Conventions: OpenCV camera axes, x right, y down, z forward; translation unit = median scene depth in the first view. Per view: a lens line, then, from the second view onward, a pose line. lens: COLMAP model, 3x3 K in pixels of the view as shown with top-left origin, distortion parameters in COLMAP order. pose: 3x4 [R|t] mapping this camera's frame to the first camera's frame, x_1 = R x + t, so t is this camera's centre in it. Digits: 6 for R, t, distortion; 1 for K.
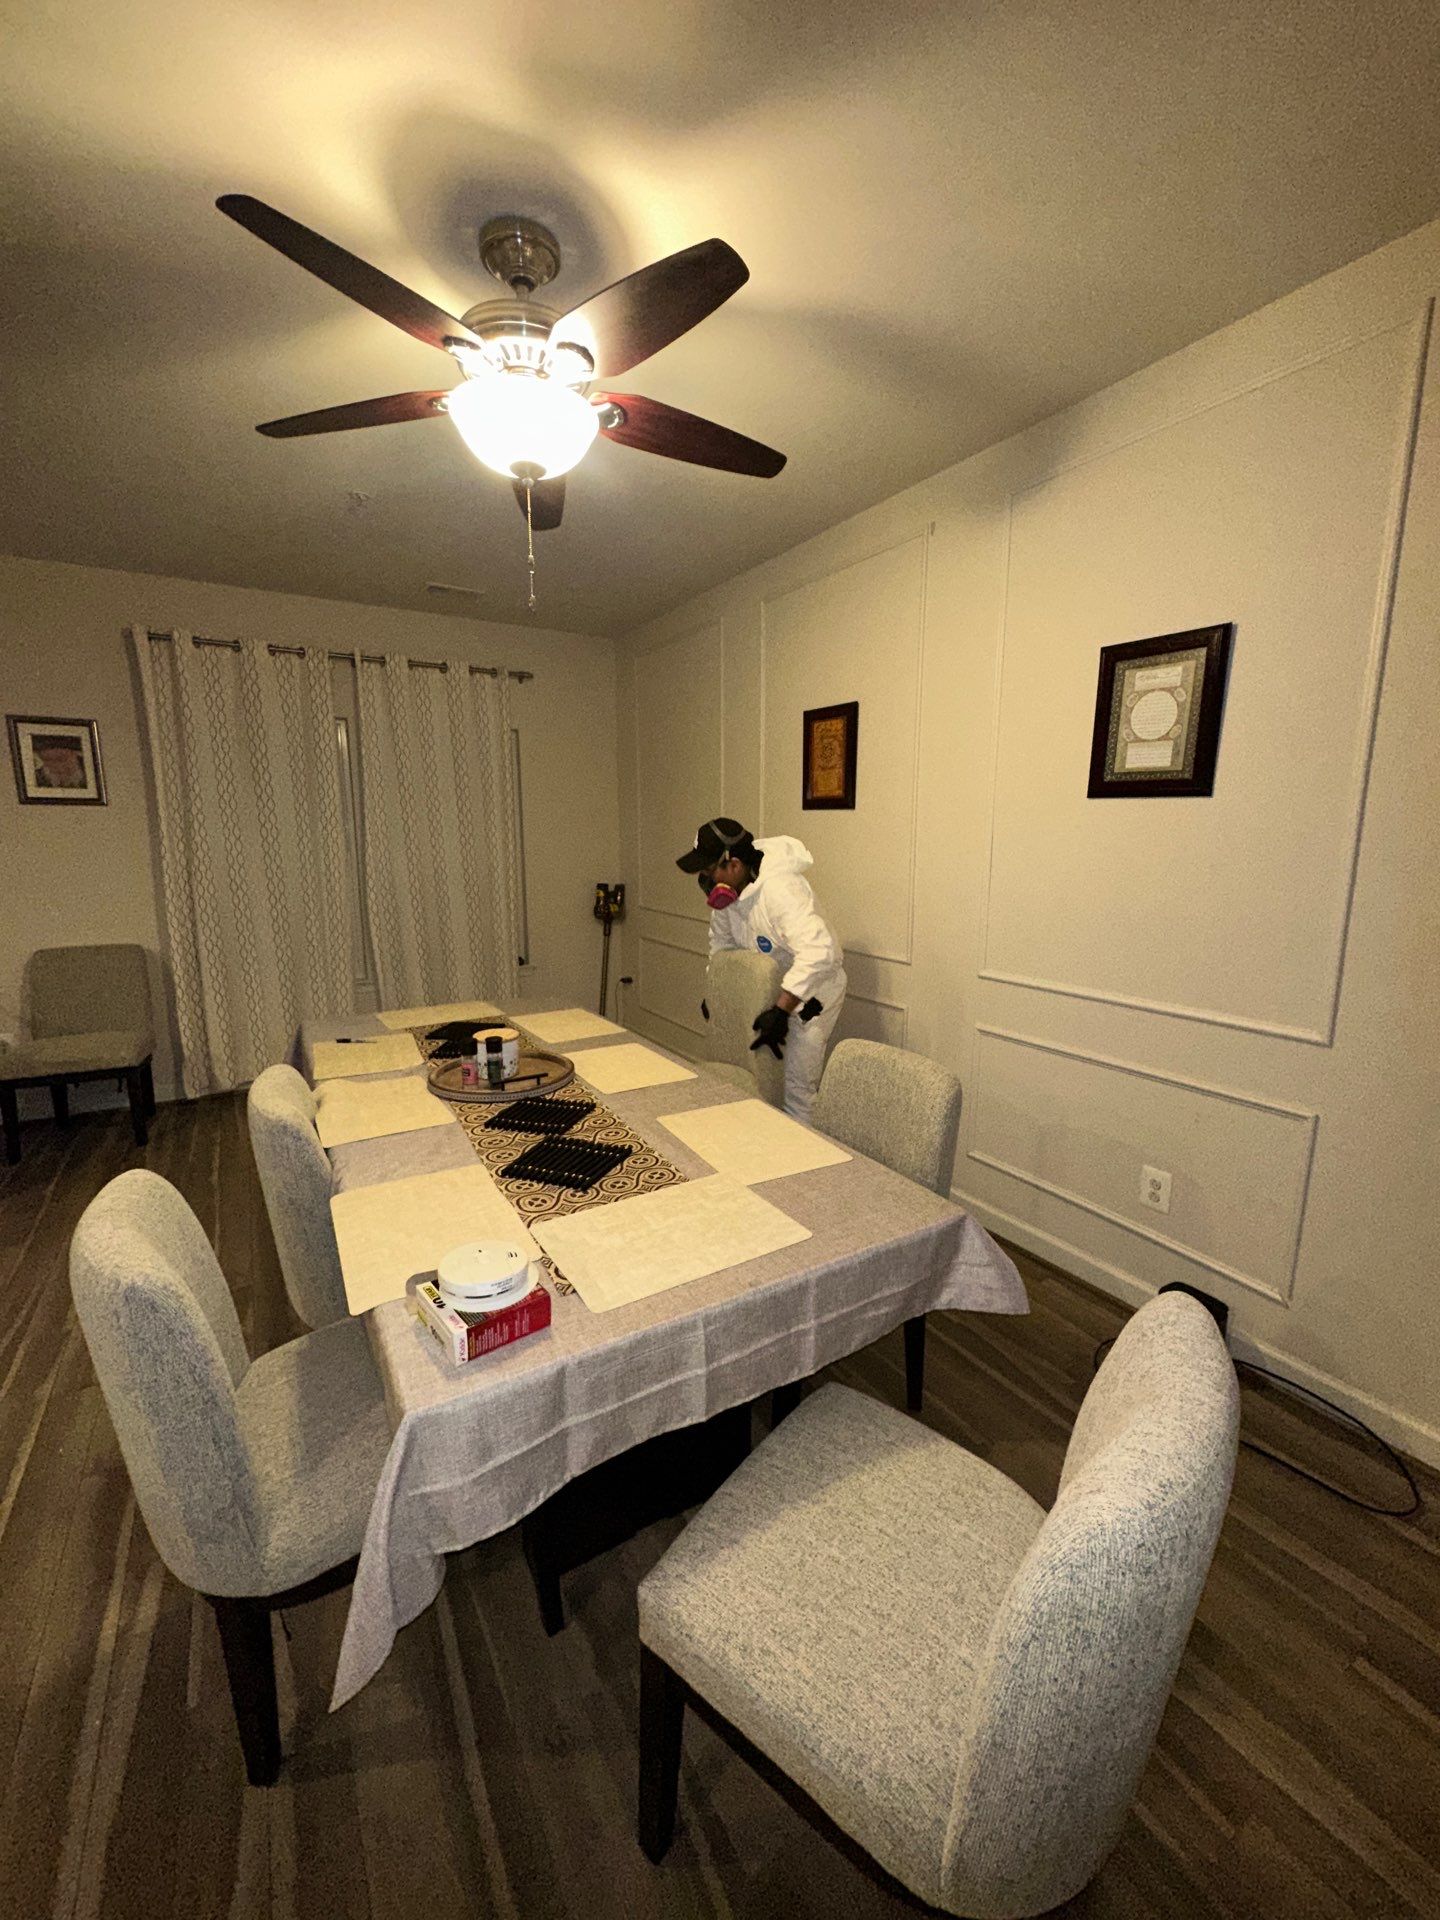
lens RADIAL K [[768.4, 0, 720.0], [0, 768.4, 960.0], [0, 0, 1]] dist [0.000786, 0.000034]
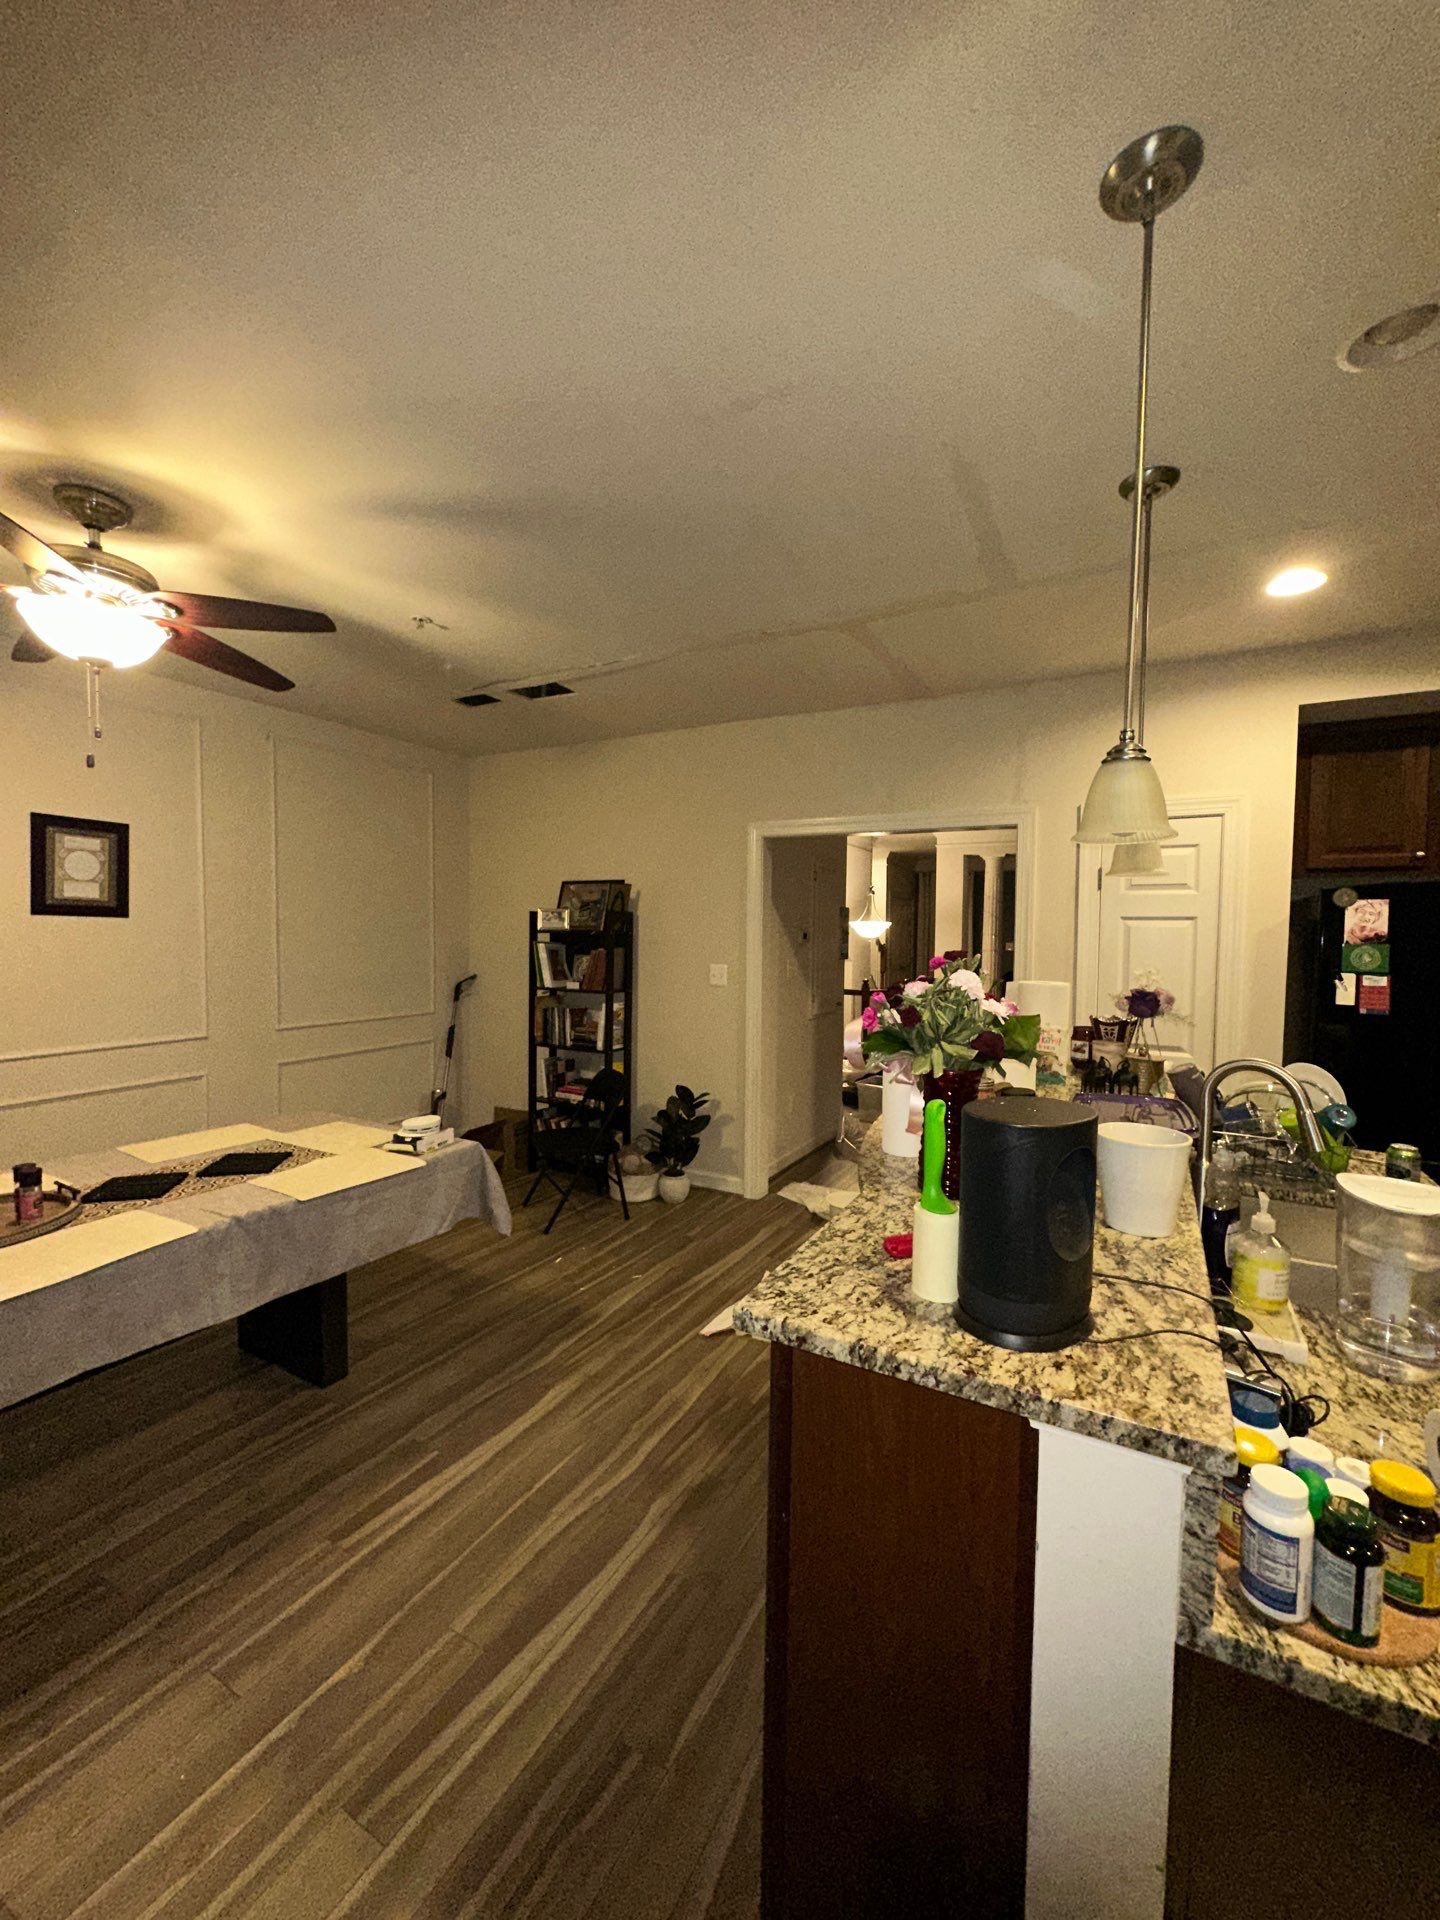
lens RADIAL K [[768.4, 0, 720.0], [0, 768.4, 960.0], [0, 0, 1]] dist [0.000786, 0.000034]
pose [[-0.475188, -0.045262, 0.878720, -1.513727], [0.140491, 0.981961, 0.126554, -0.145826], [-0.868596, 0.183589, -0.460256, 0.637596]]
